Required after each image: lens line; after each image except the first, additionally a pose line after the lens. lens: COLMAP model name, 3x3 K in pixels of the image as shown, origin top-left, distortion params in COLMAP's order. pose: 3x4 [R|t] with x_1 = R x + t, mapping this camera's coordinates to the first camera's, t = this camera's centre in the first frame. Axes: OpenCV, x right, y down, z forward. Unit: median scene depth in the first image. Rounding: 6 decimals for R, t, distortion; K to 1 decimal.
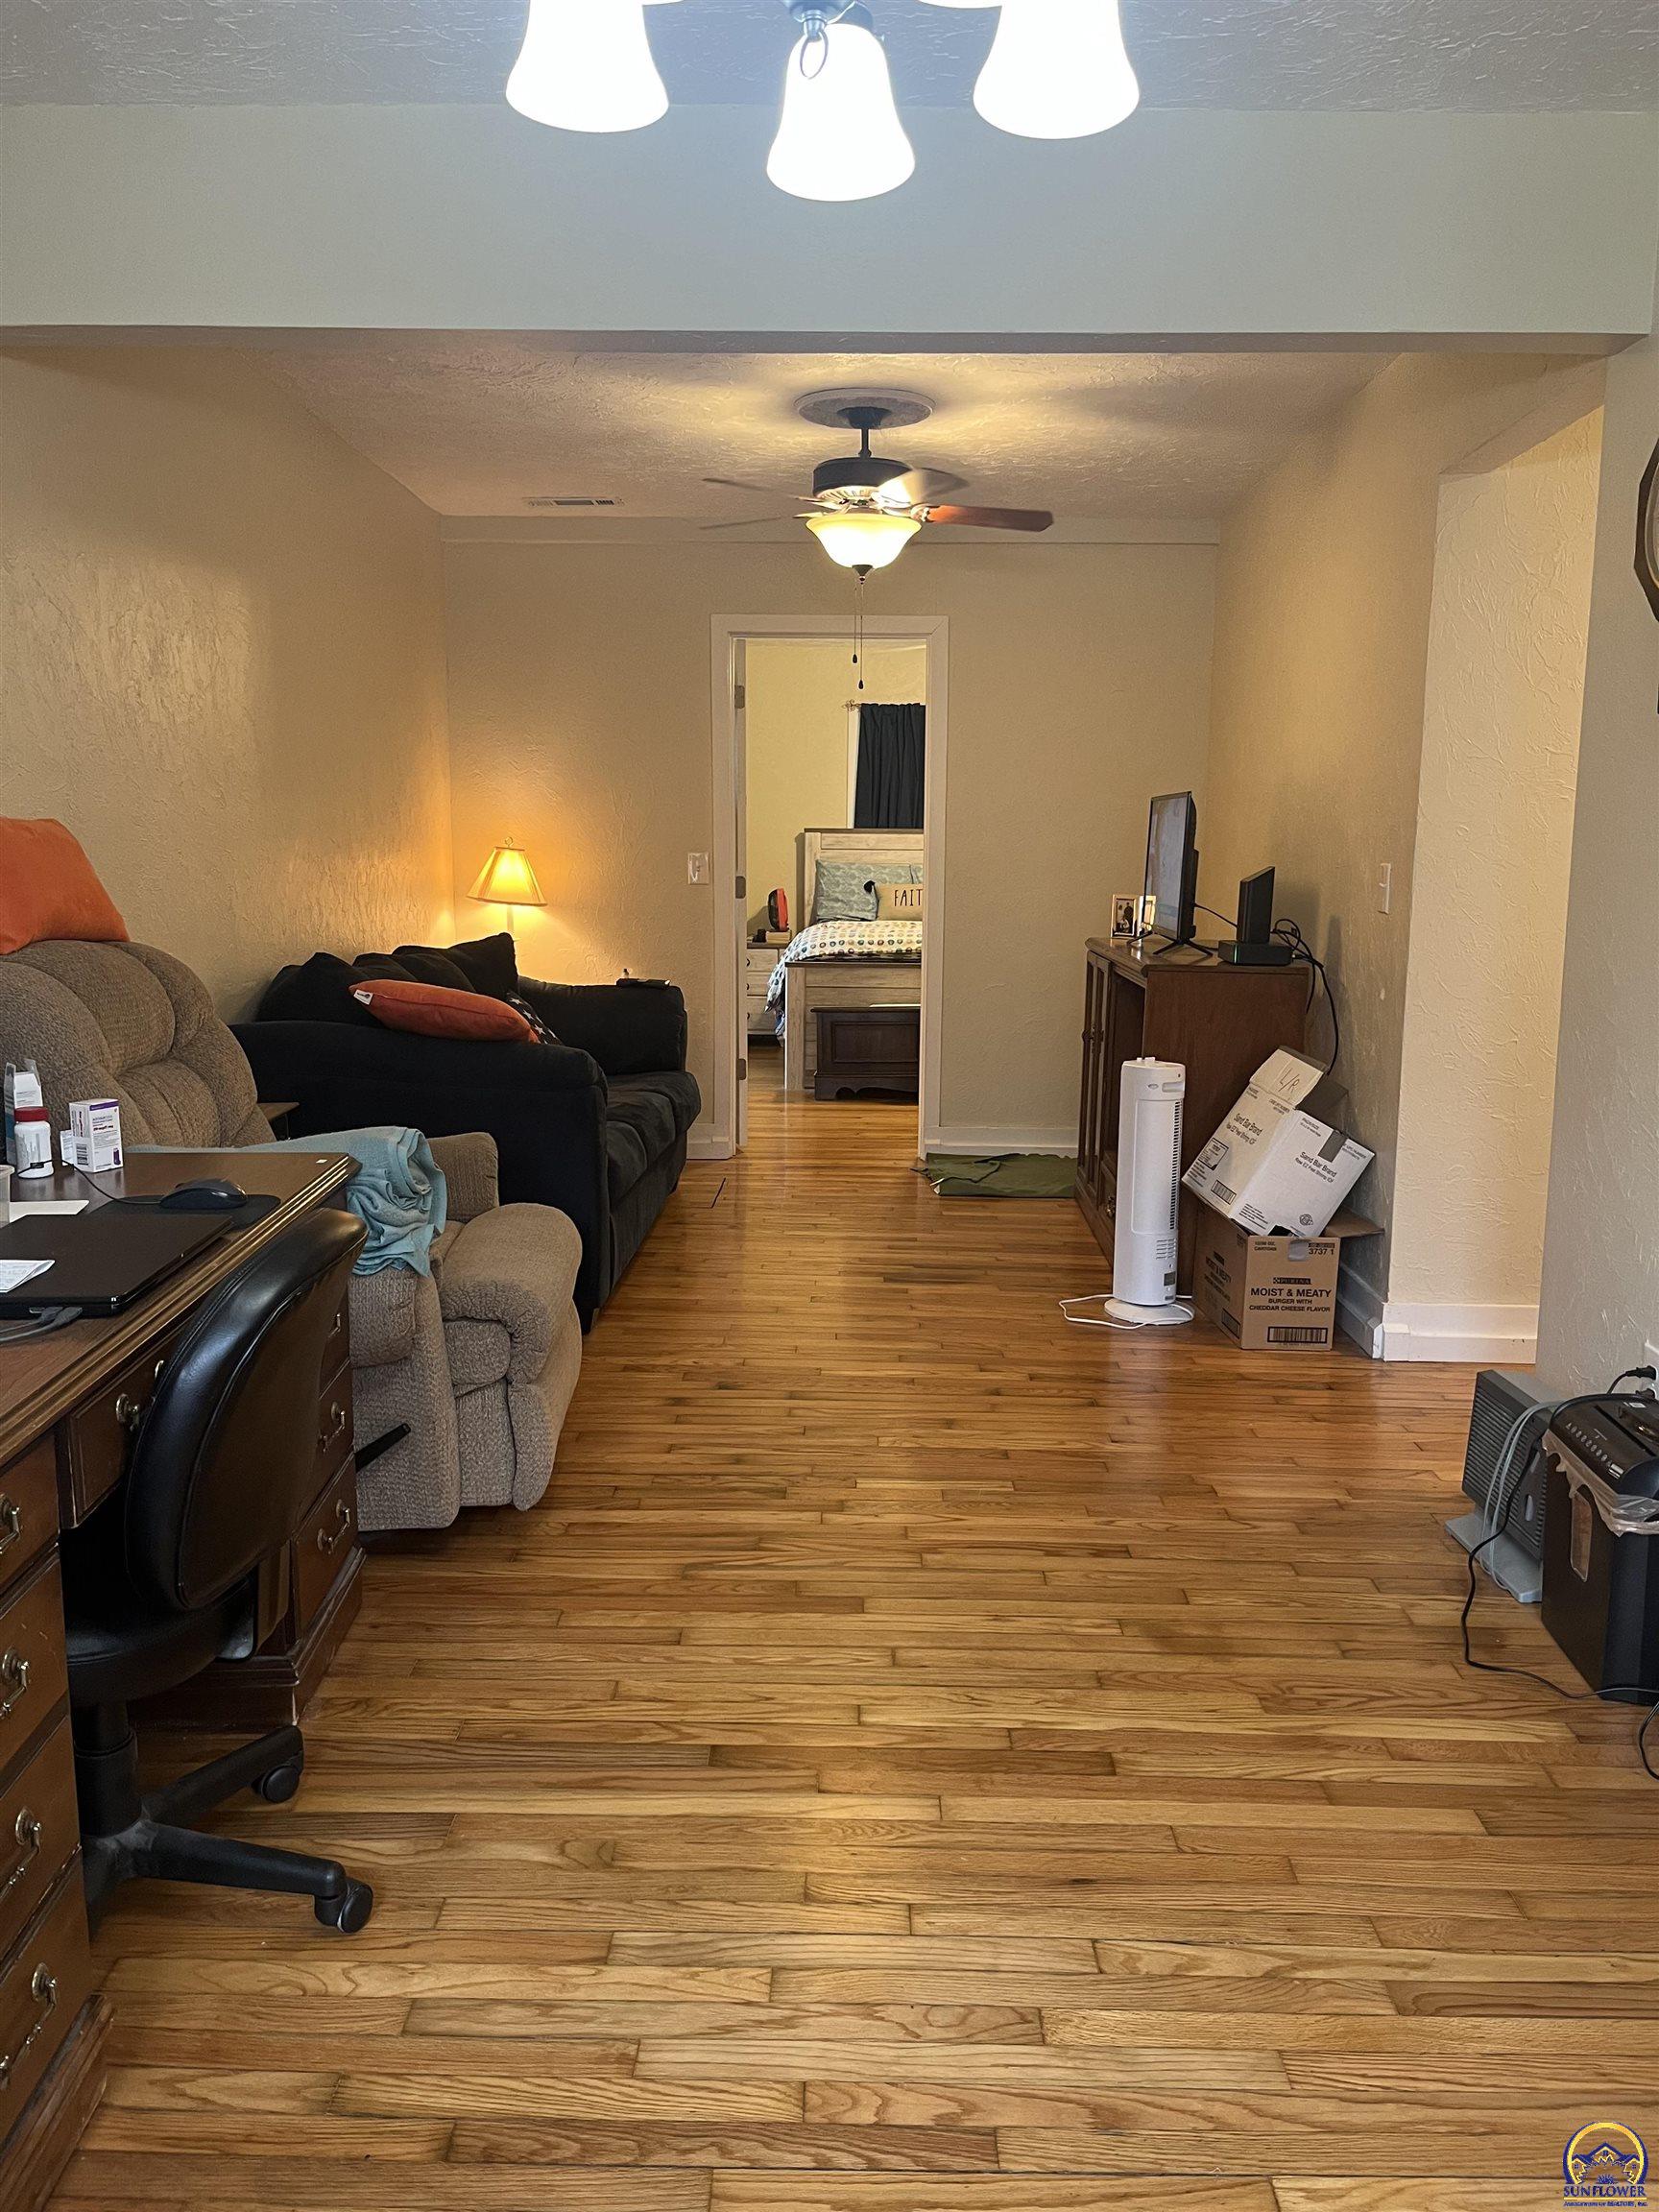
lens RADIAL K [[1676.4, 0, 841.6], [0, 1676.4, 1126.0], [0, 0, 1]] dist [0.057662, -0.080187]
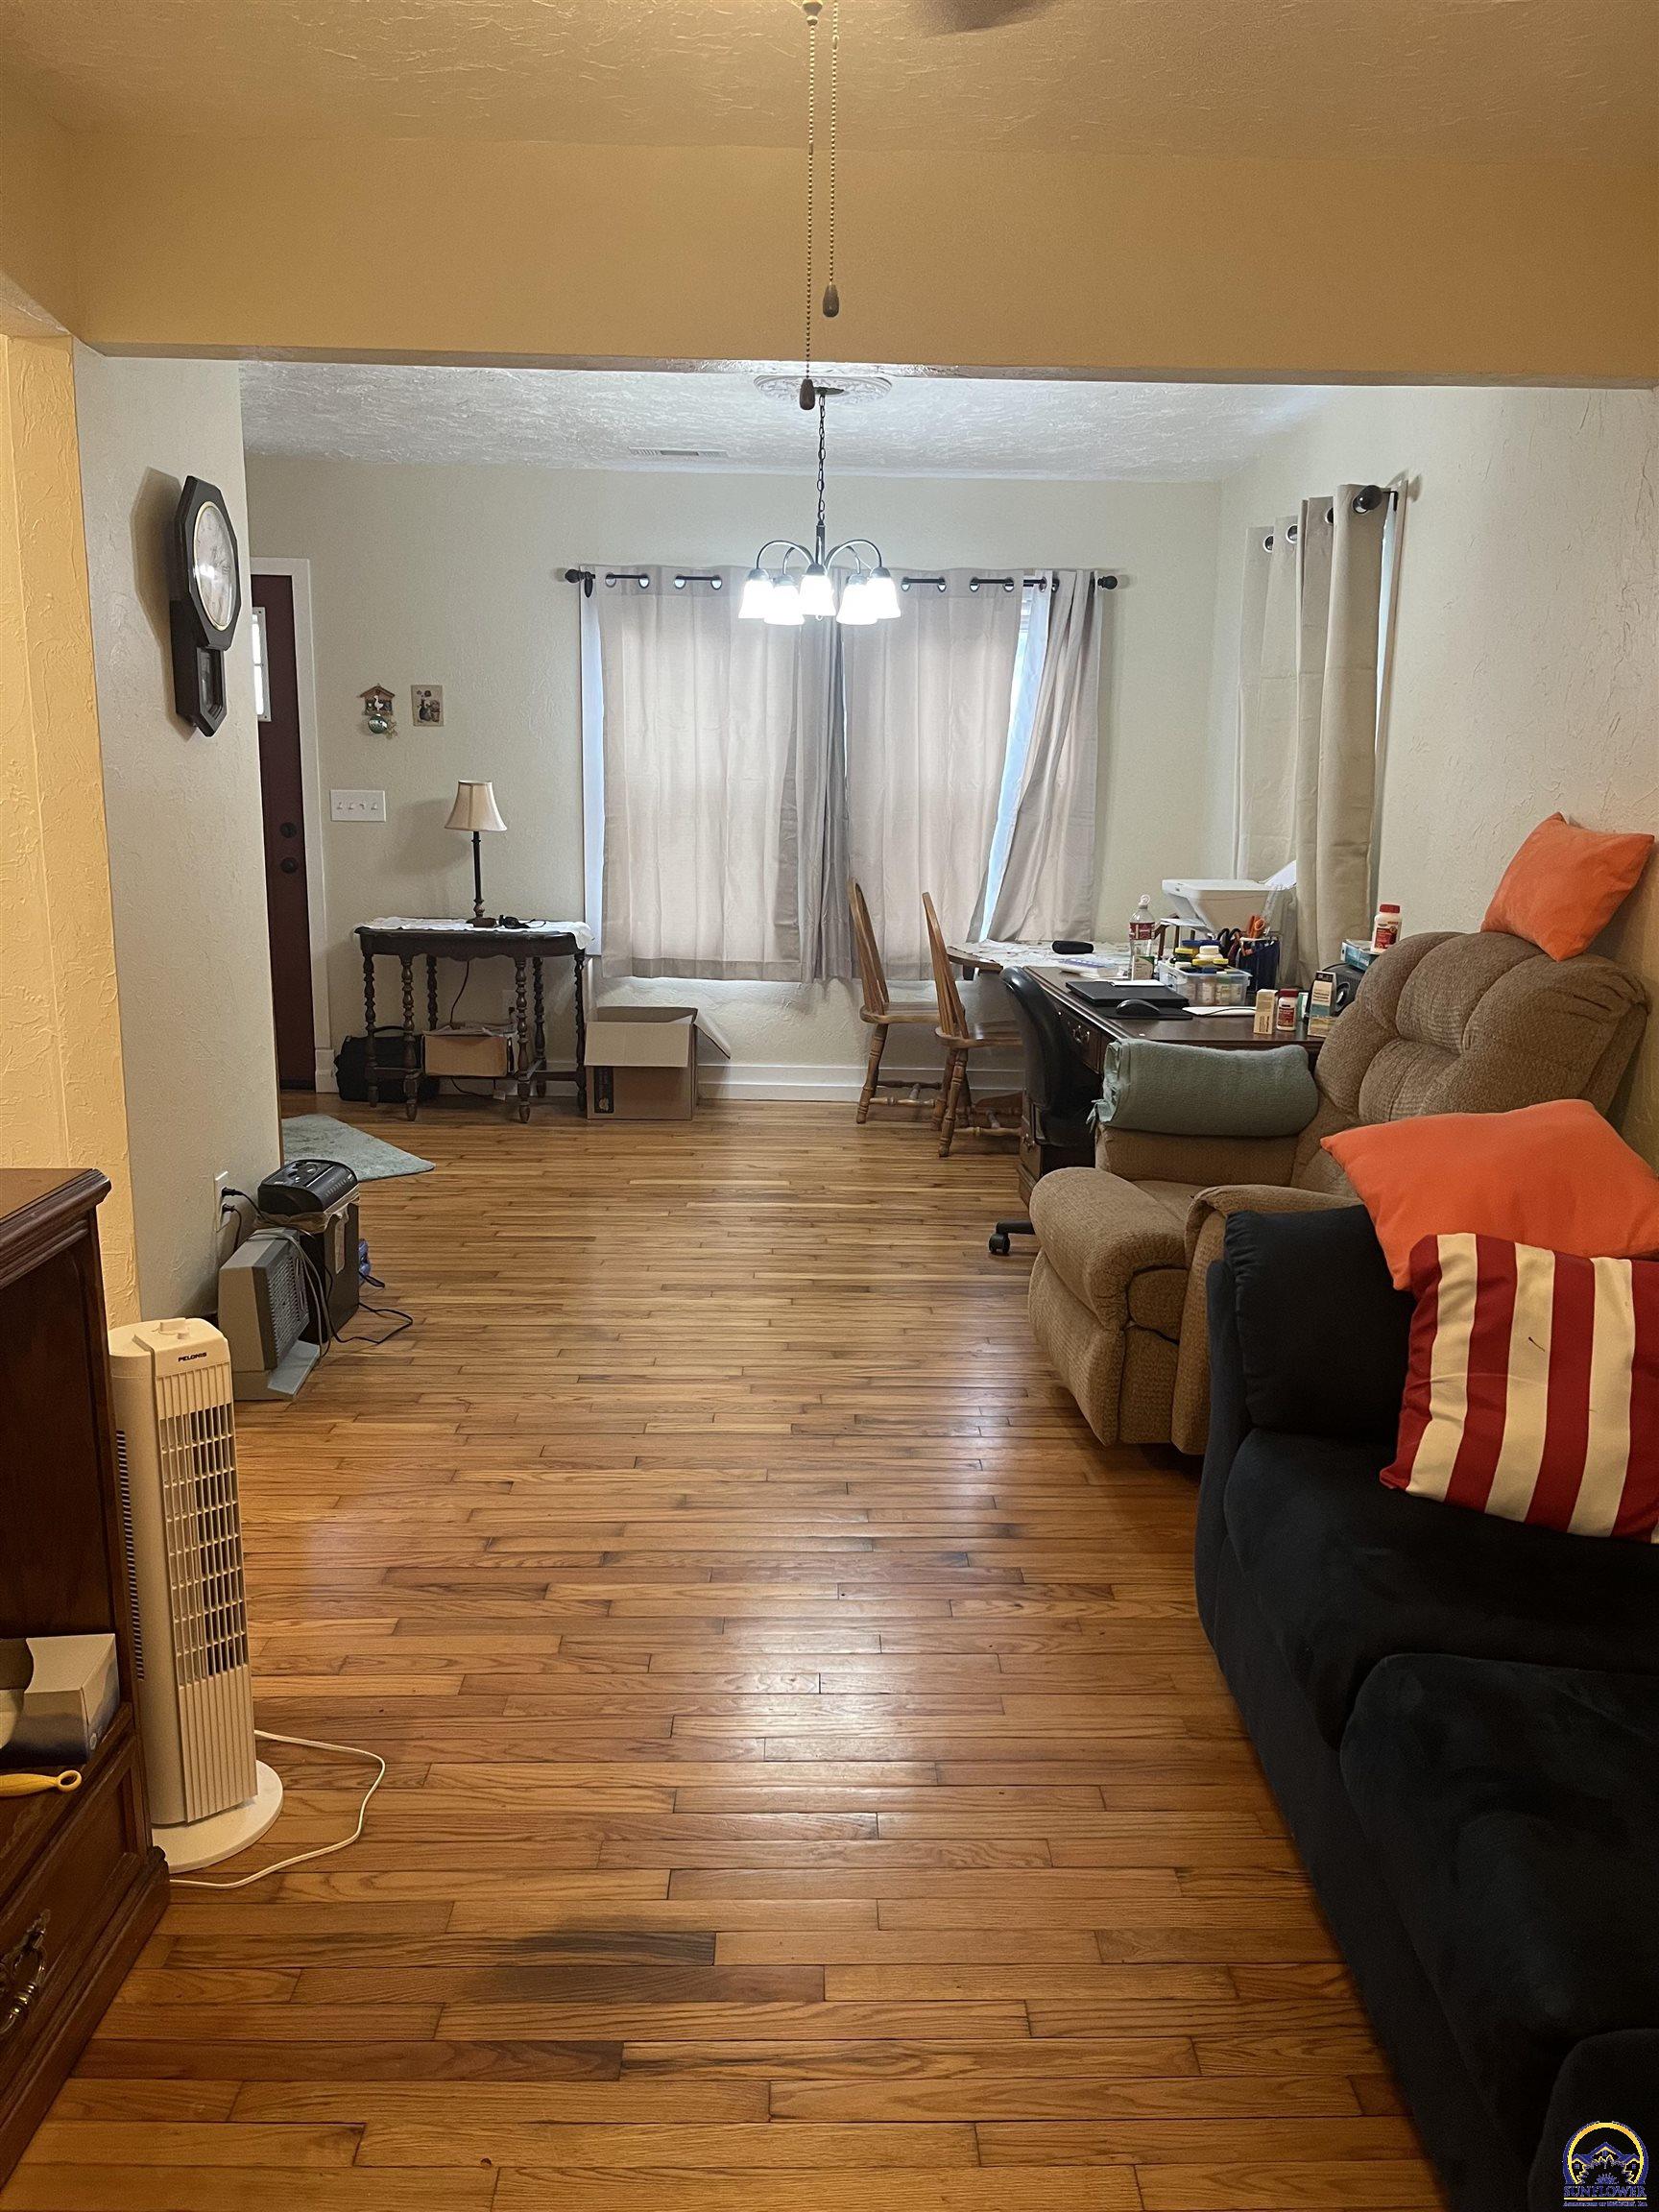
lens RADIAL K [[1676.4, 0, 840.1], [0, 1676.4, 1107.2], [0, 0, 1]] dist [0.057662, -0.080187]
pose [[-0.999138, -0.020637, -0.036020, 0.021322], [-0.032265, 0.932010, 0.360994, -0.386840], [0.026121, 0.361845, -0.931872, 2.019199]]
